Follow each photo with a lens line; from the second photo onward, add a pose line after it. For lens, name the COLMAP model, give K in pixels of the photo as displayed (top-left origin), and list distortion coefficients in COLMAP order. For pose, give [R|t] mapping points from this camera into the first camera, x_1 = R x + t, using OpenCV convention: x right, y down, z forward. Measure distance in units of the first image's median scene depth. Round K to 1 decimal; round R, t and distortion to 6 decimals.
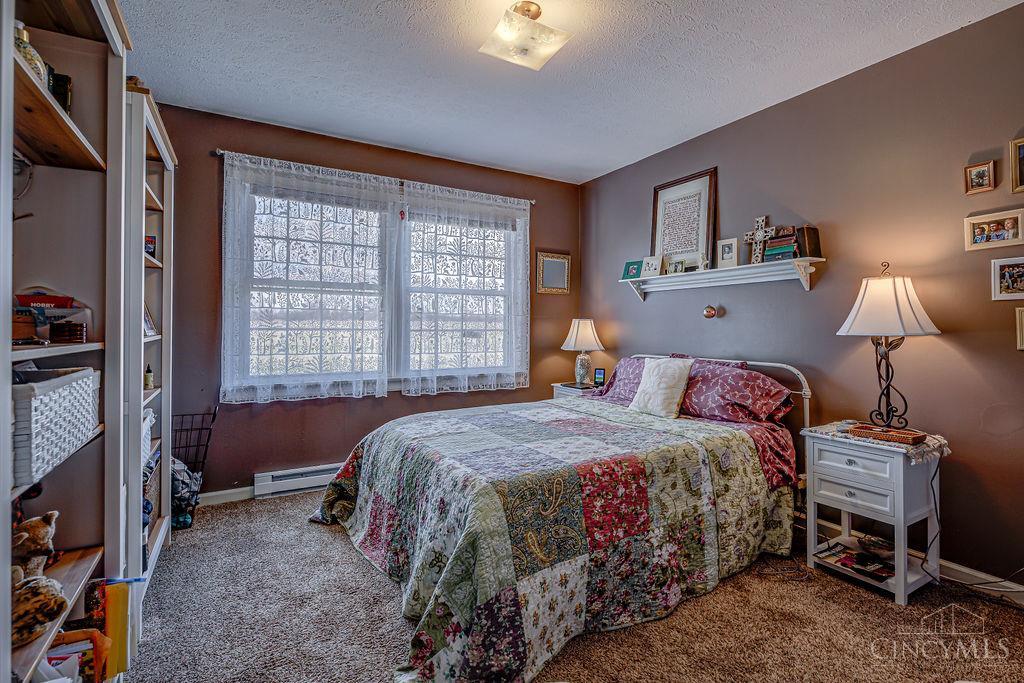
lens RADIAL K [[474.7, 0, 508.3], [0, 474.7, 331.7], [0, 0, 1]] dist [-0.003592, -0.000759]
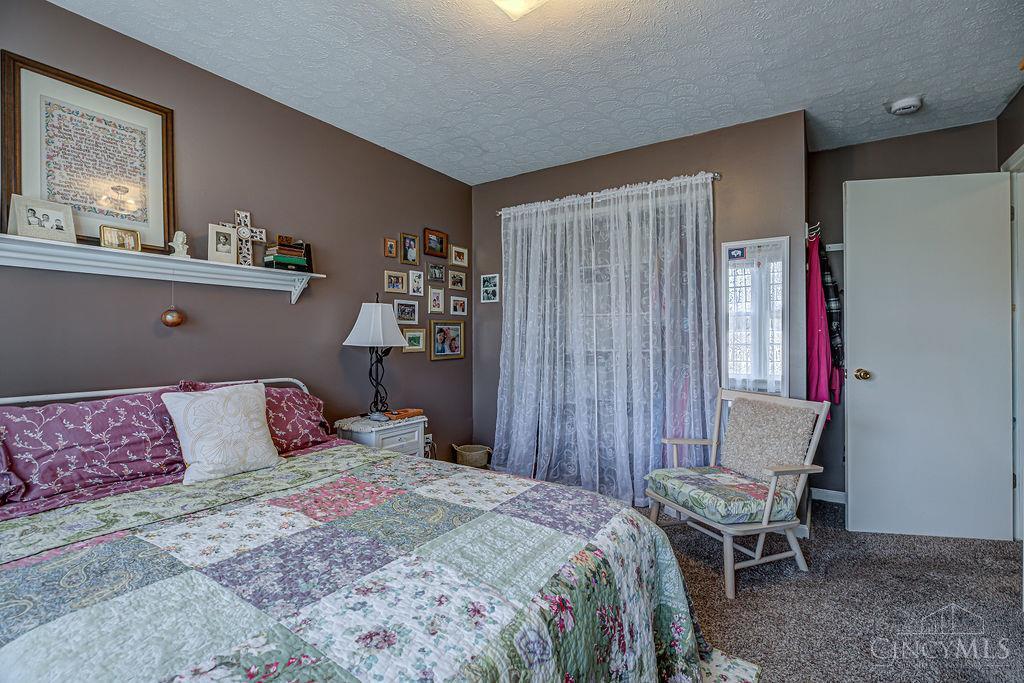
lens RADIAL K [[474.7, 0, 510.3], [0, 474.7, 341.2], [0, 0, 1]] dist [-0.003592, -0.000759]
pose [[-0.459635, -0.005961, 0.888088, -0.491746], [0.006922, 0.999923, 0.010294, -0.013482], [-0.888081, 0.010879, -0.459558, 1.051720]]
